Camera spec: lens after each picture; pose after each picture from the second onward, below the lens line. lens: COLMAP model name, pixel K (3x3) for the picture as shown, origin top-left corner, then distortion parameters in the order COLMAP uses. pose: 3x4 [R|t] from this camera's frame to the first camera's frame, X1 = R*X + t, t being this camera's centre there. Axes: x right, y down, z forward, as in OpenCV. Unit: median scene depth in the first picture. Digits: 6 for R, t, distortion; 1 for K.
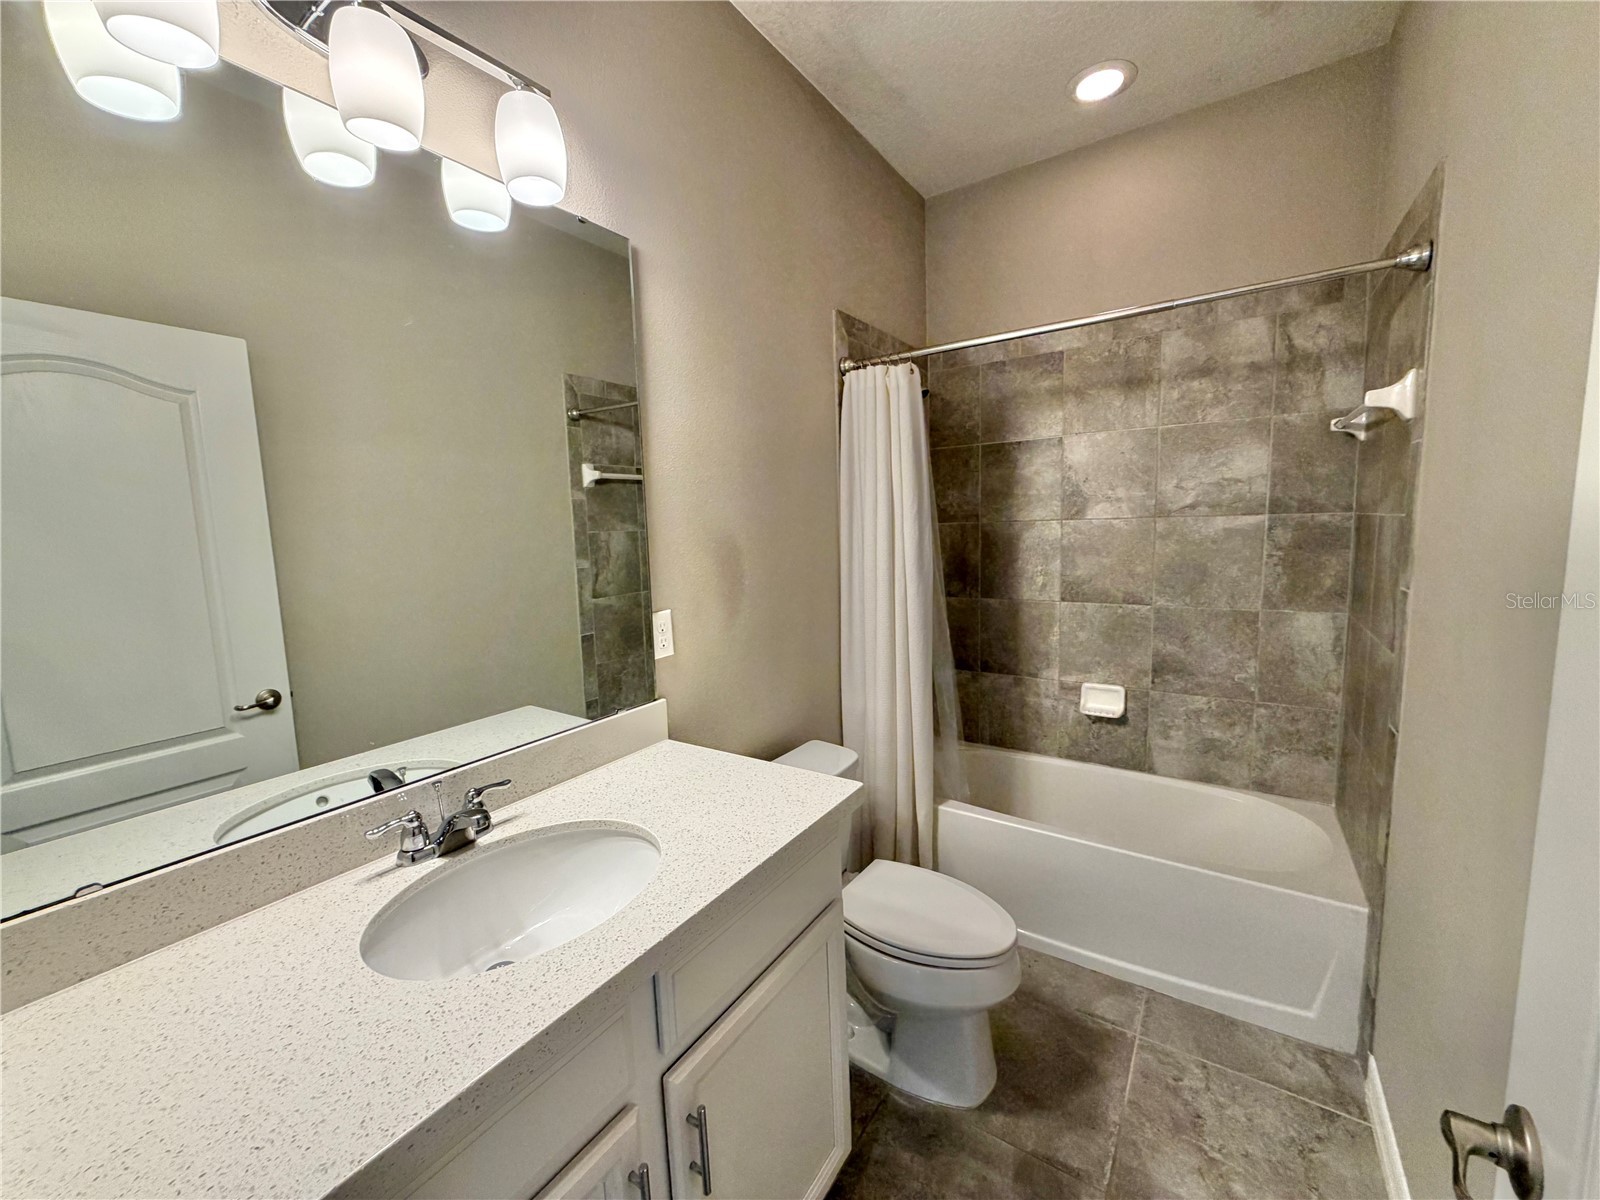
lens RADIAL K [[637.9, 0, 795.7], [0, 637.9, 601.4], [0, 0, 1]] dist [0.000823, 0.000162]
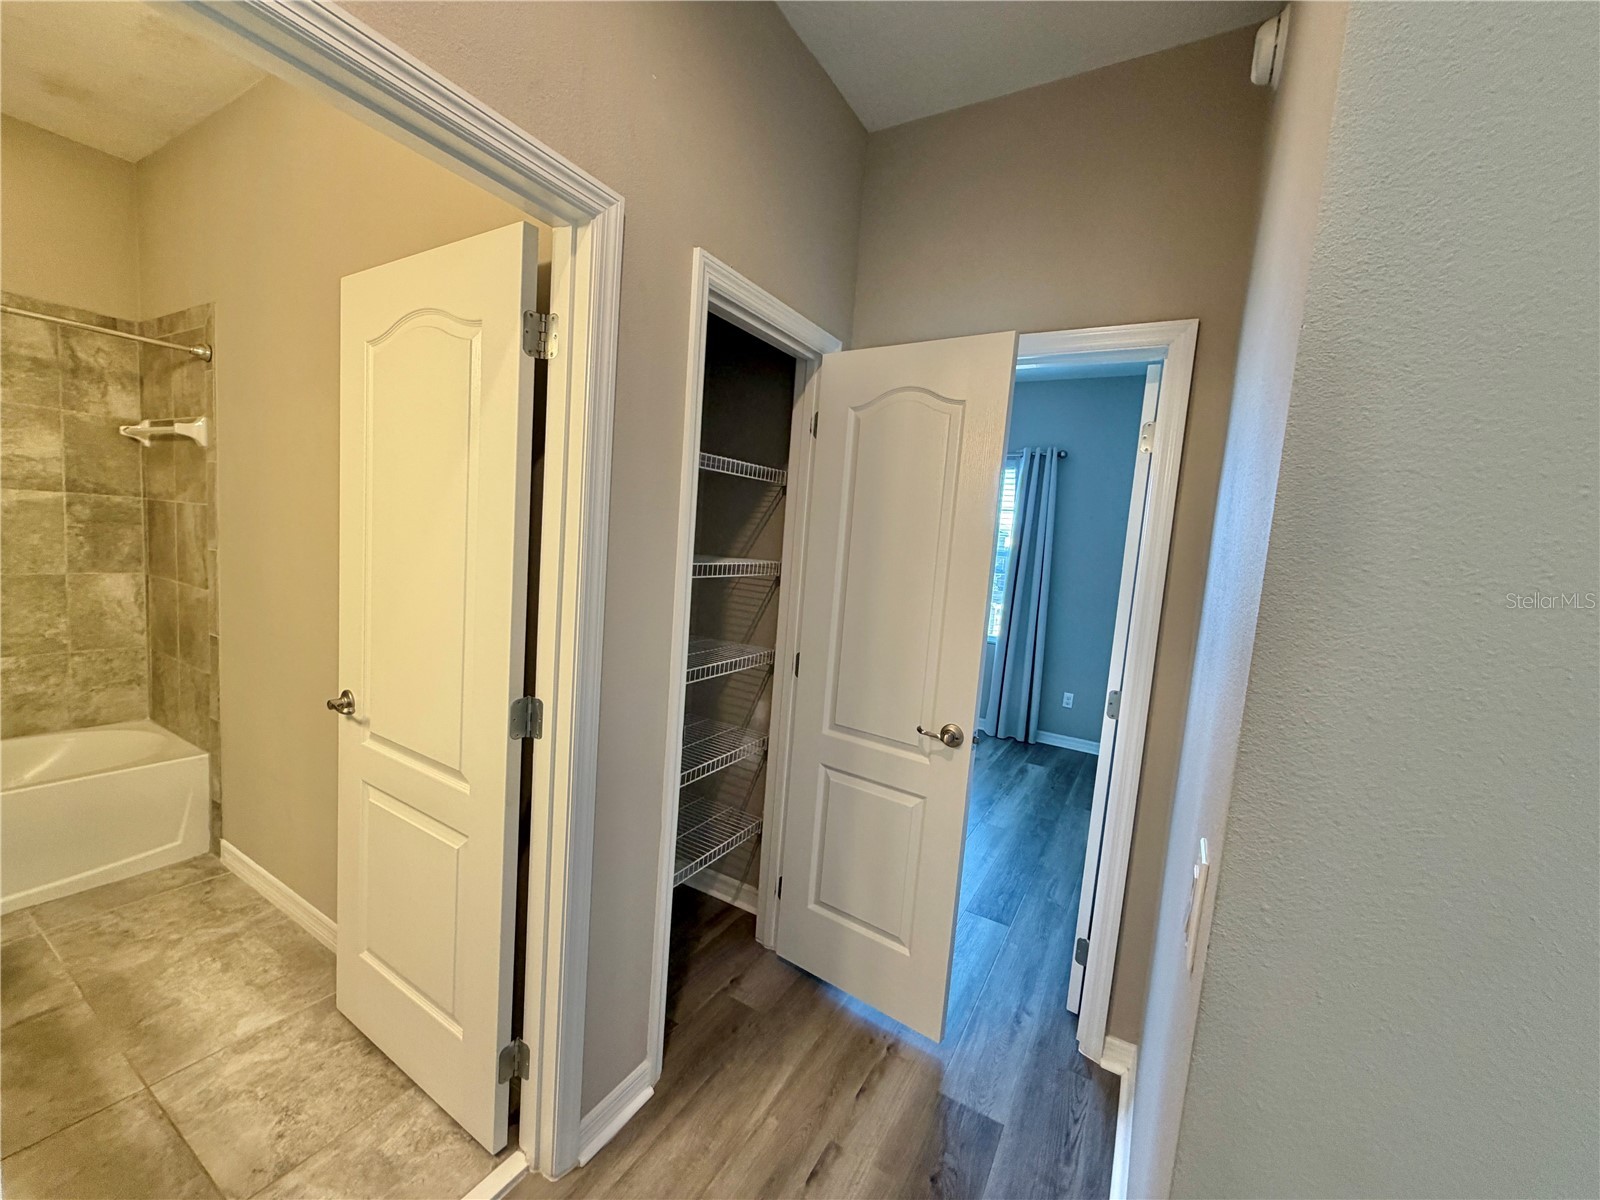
lens RADIAL K [[637.9, 0, 795.7], [0, 637.9, 601.4], [0, 0, 1]] dist [0.000823, 0.000162]
pose [[-0.060872, -0.065863, 0.995970, -0.552167], [0.051131, 0.996305, 0.069010, 0.054736], [-0.996835, 0.055126, -0.057280, -0.281702]]
